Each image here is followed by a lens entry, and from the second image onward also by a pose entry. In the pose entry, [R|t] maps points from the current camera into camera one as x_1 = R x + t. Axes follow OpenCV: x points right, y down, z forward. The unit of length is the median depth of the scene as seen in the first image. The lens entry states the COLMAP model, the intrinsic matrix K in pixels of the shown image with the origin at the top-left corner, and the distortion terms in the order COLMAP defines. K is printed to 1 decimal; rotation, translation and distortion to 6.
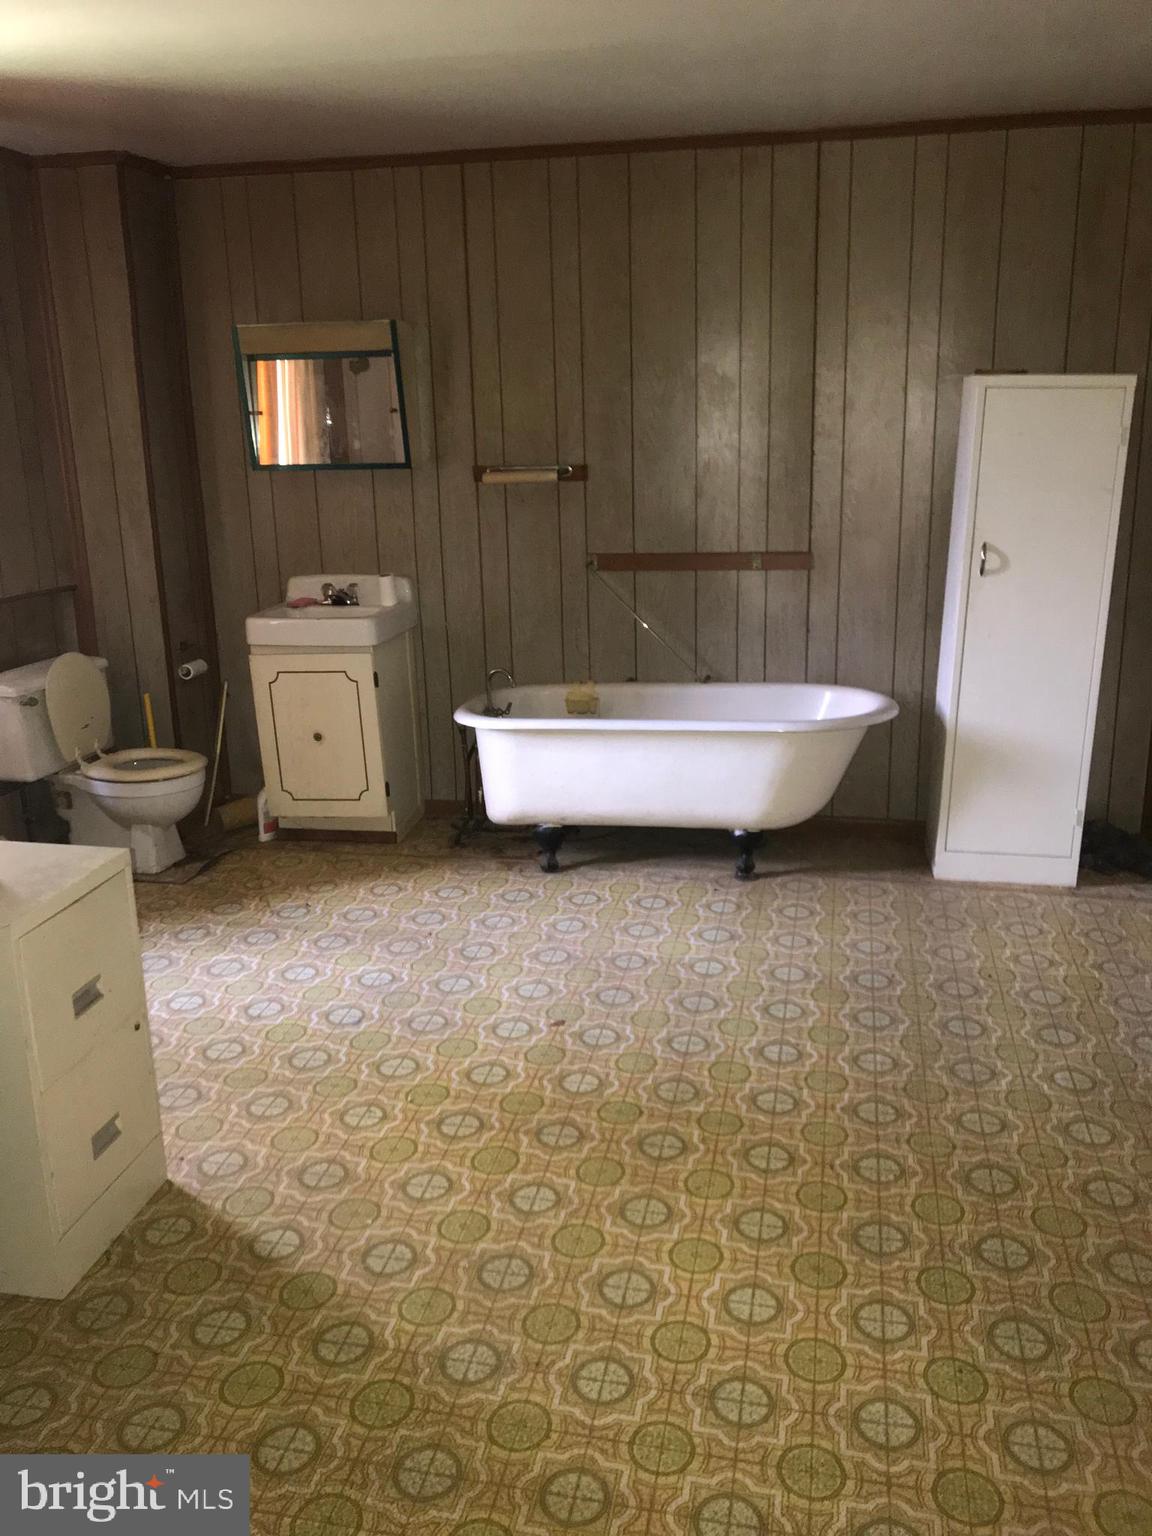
lens RADIAL K [[1288.5, 0, 576.0], [0, 1288.5, 768.0], [0, 0, 1]] dist [0.102813, -0.206187]
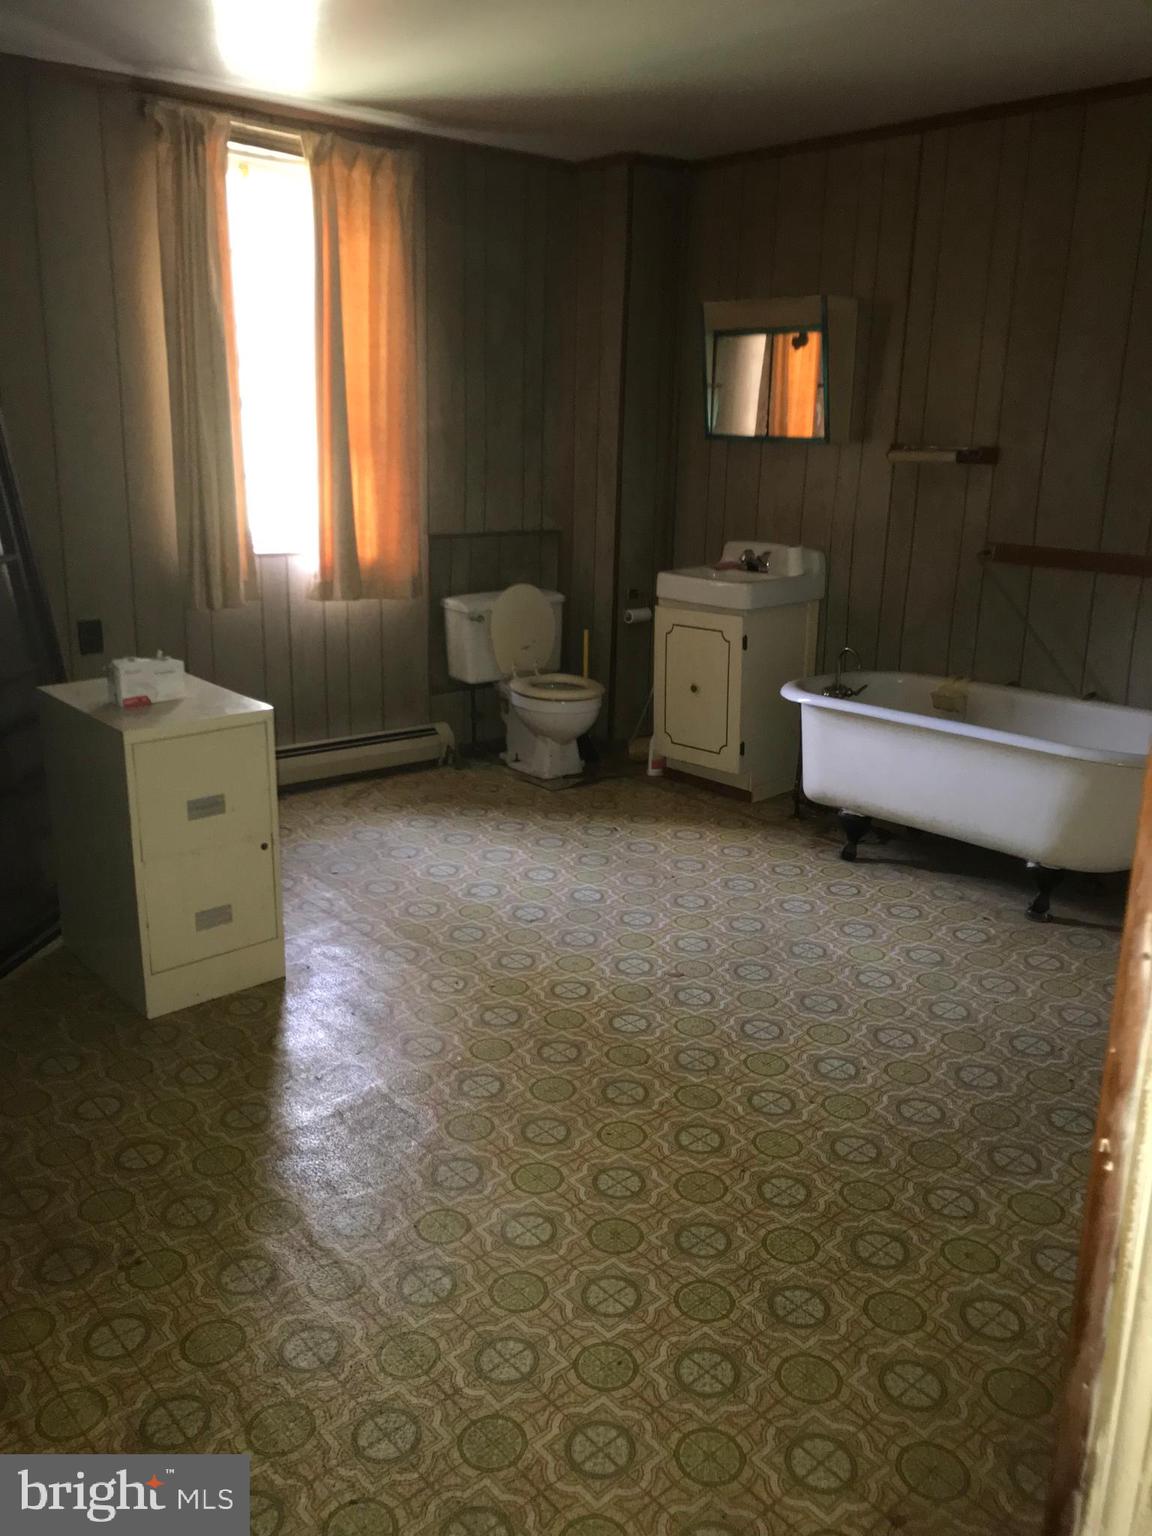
lens RADIAL K [[1268.8, 0, 576.0], [0, 1268.8, 768.0], [0, 0, 1]] dist [0.229260, -0.709057]
pose [[0.786915, 0.200906, -0.583439, 0.377424], [-0.196391, 0.977890, 0.071851, -0.017139], [0.584974, 0.058042, 0.808972, 0.090384]]
